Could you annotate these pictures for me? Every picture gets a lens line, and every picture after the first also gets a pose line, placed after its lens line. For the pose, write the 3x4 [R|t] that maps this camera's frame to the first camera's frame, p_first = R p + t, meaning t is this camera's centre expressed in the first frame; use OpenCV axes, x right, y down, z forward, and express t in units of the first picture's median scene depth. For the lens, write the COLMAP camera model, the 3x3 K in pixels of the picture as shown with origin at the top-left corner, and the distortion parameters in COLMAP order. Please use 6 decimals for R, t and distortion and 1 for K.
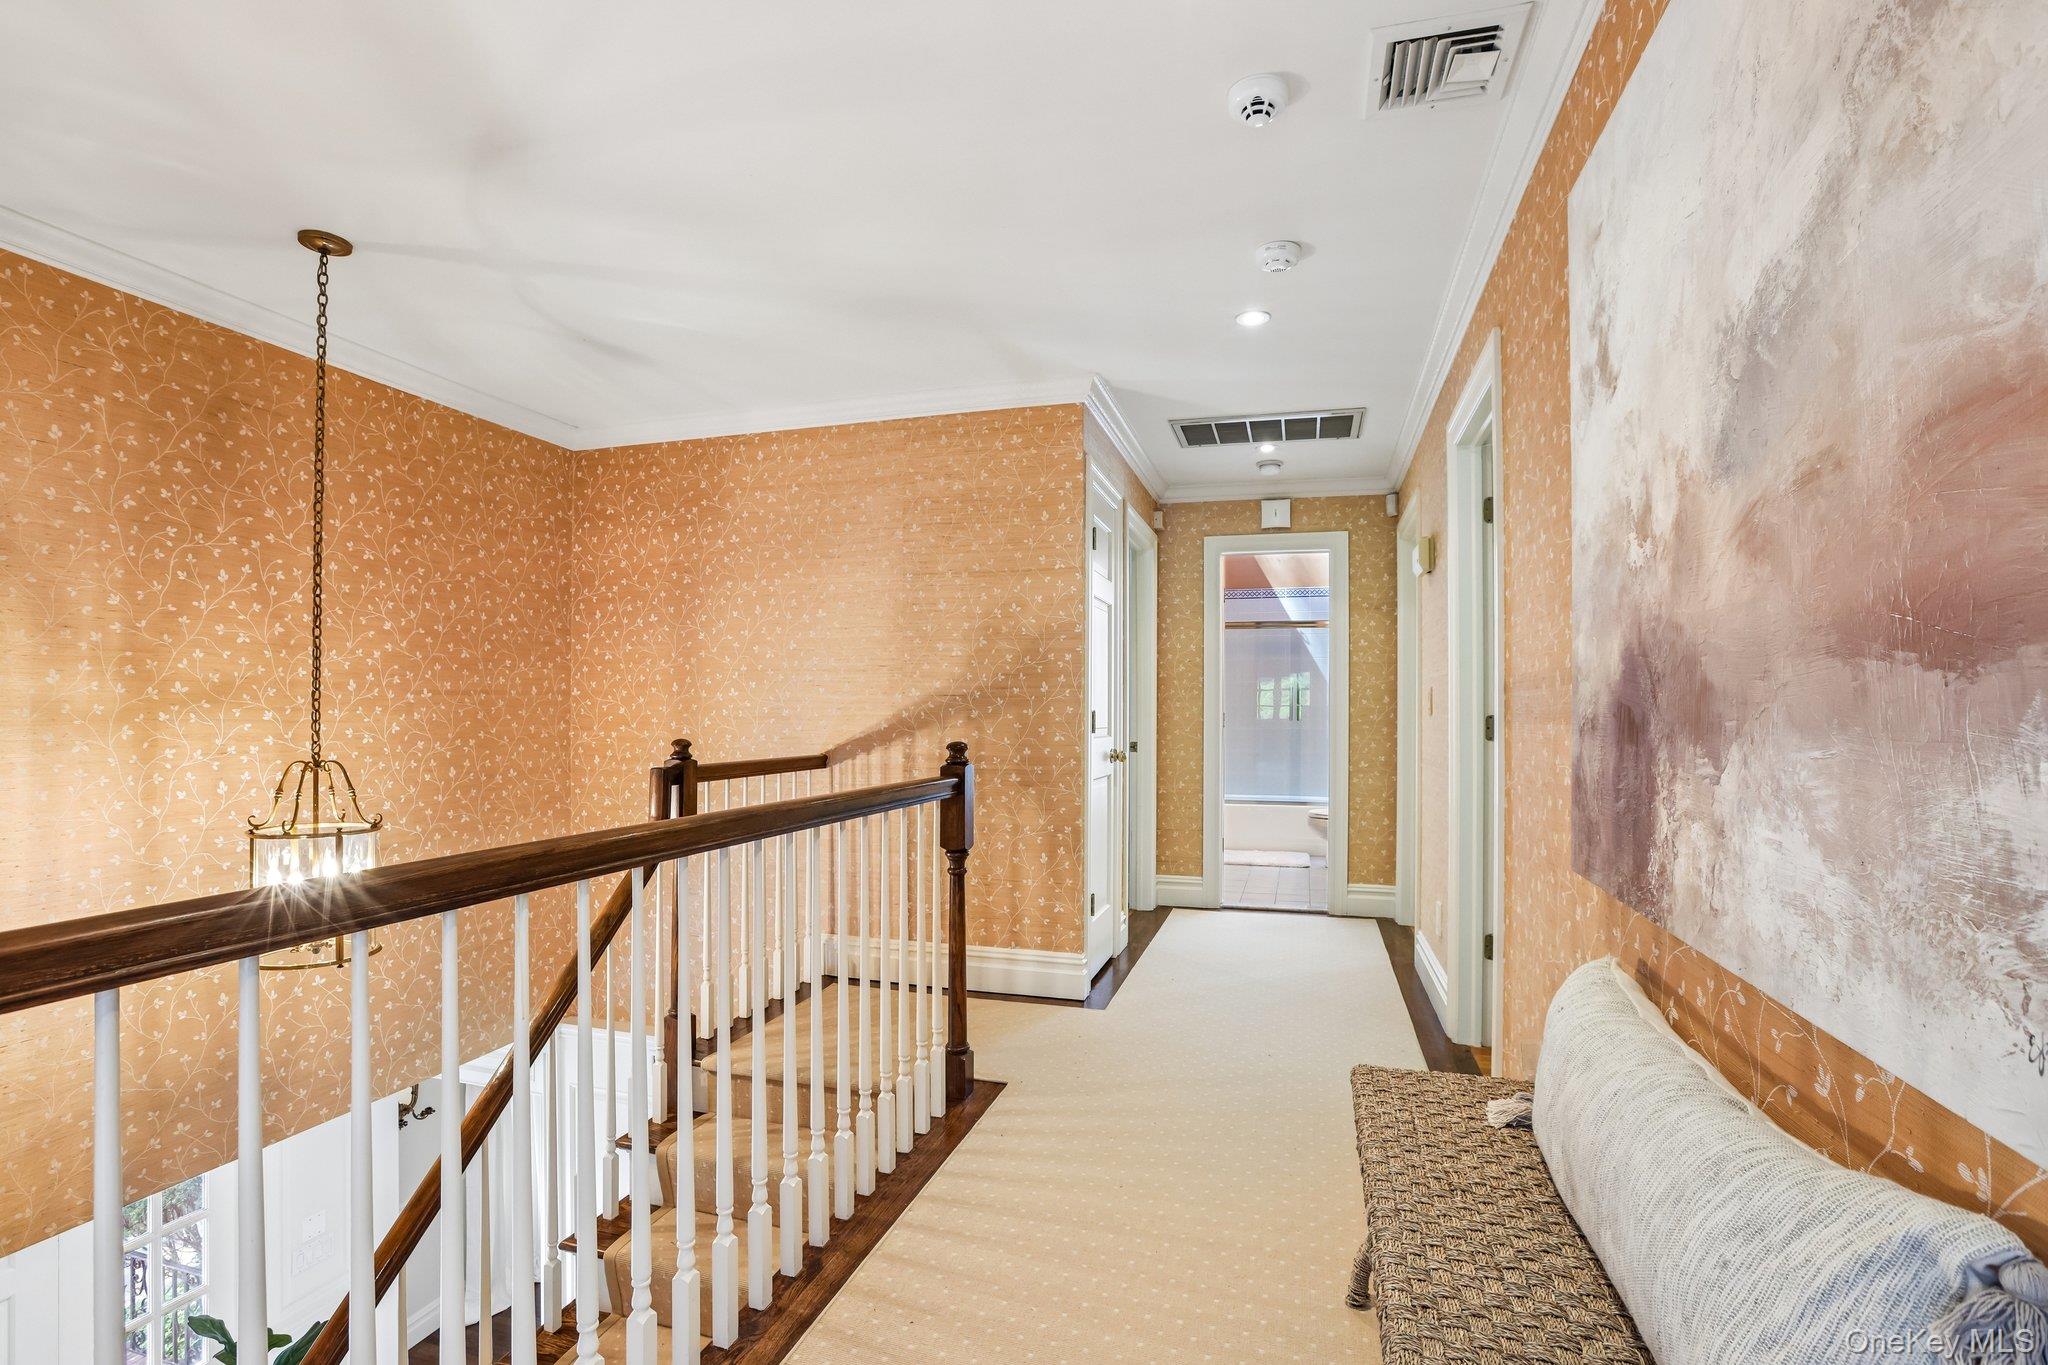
lens RADIAL K [[950.9, 0, 1017.5], [0, 950.9, 688.6], [0, 0, 1]] dist [-0.041695, 0.013564]
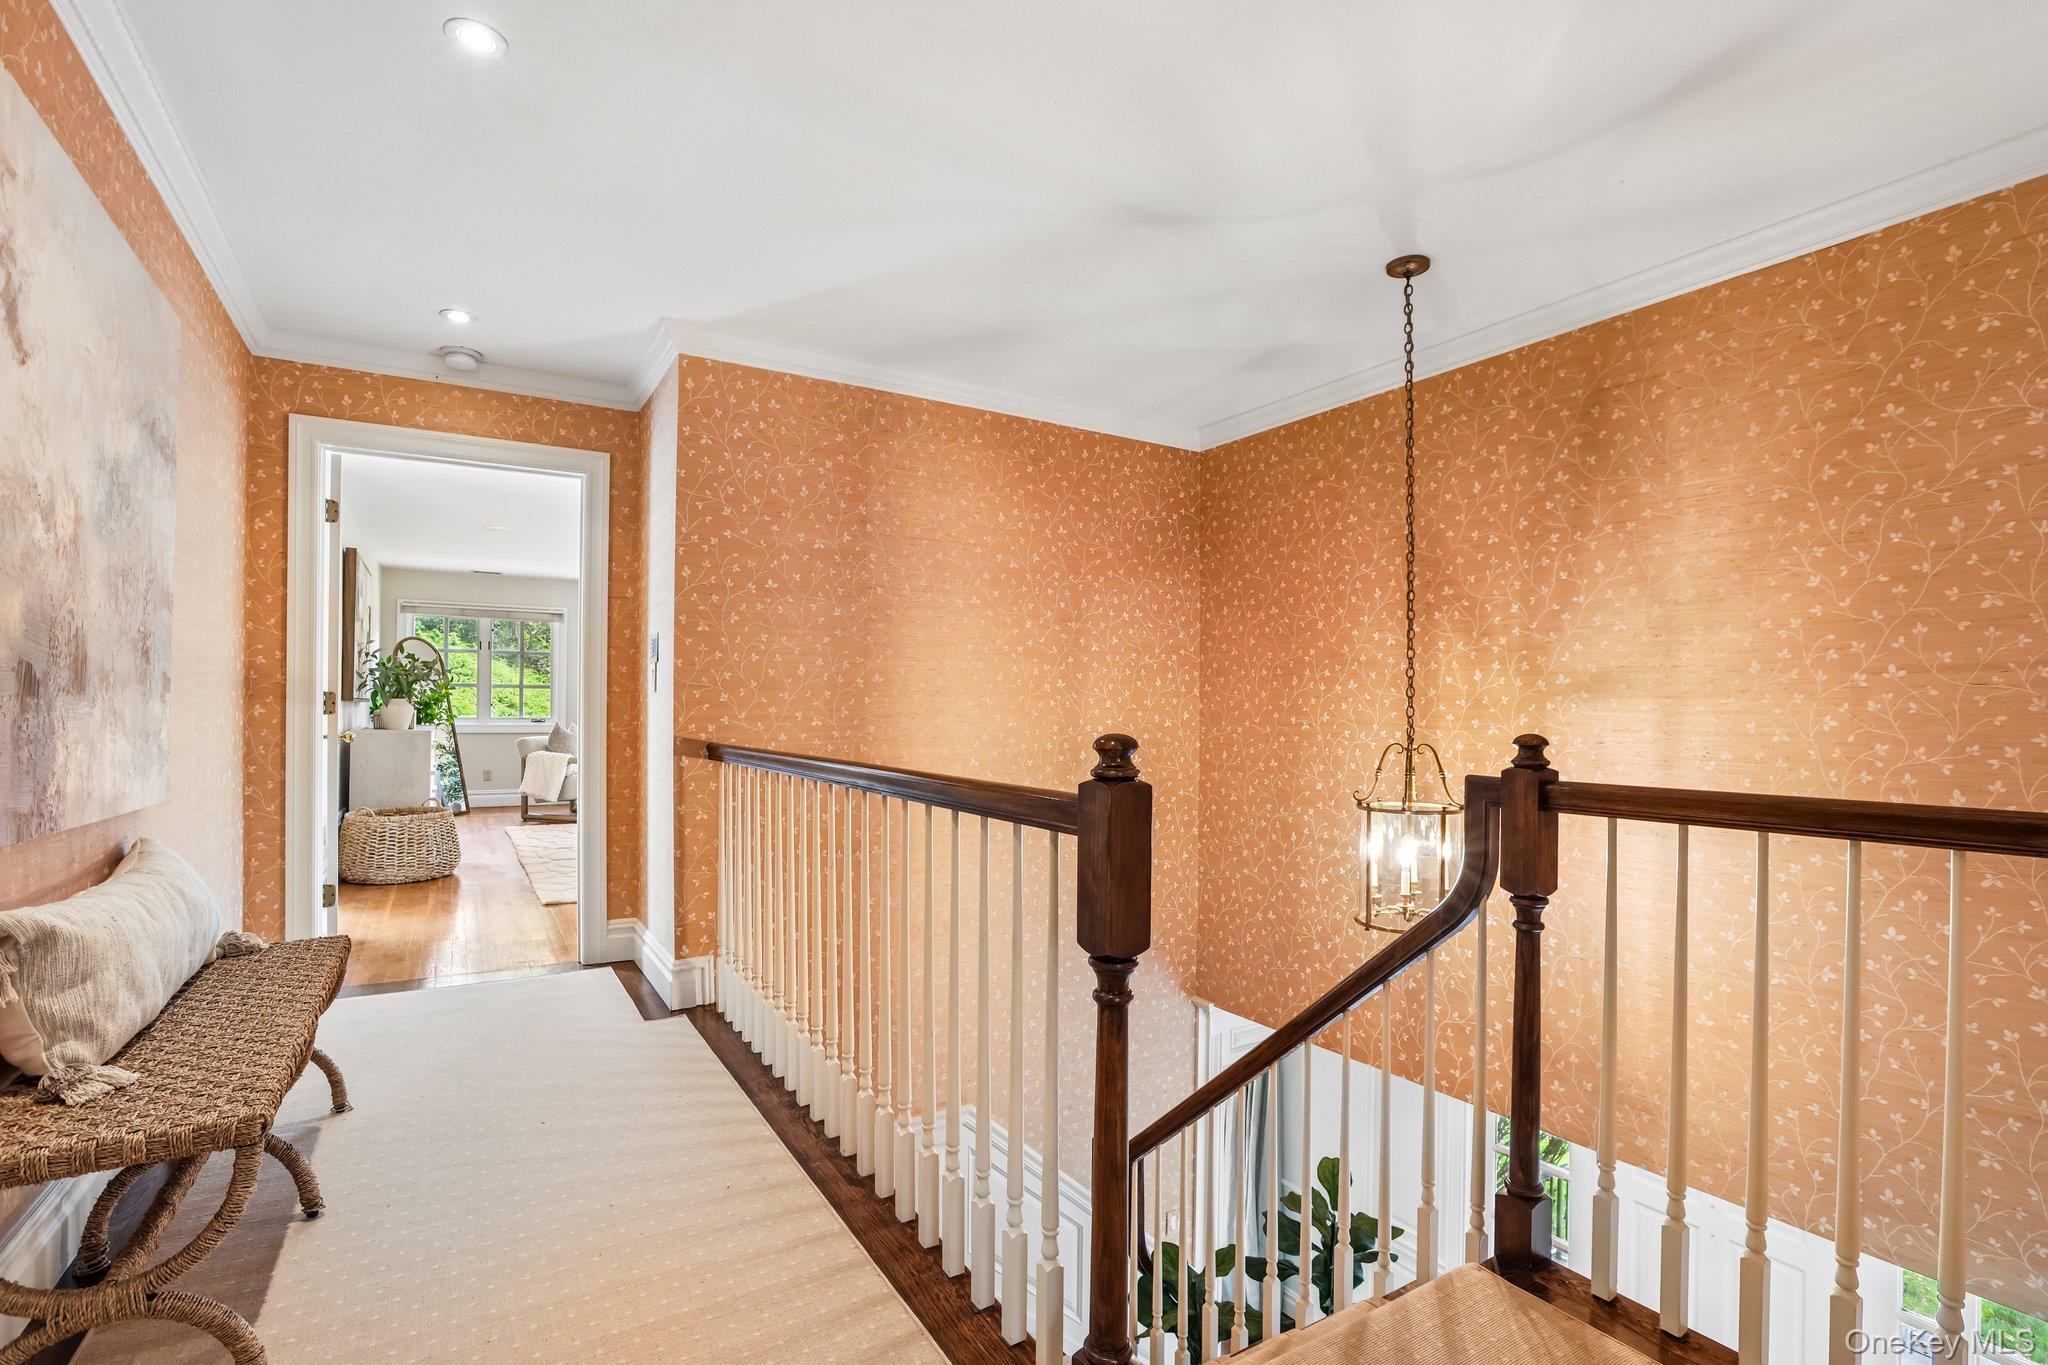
lens RADIAL K [[950.9, 0, 1022.0], [0, 950.9, 694.0], [0, 0, 1]] dist [-0.041695, 0.013564]
pose [[-0.664285, -0.022435, -0.747143, 0.340025], [0.008101, 0.999275, -0.037208, 0.052892], [0.747436, -0.030769, -0.663621, 1.287512]]
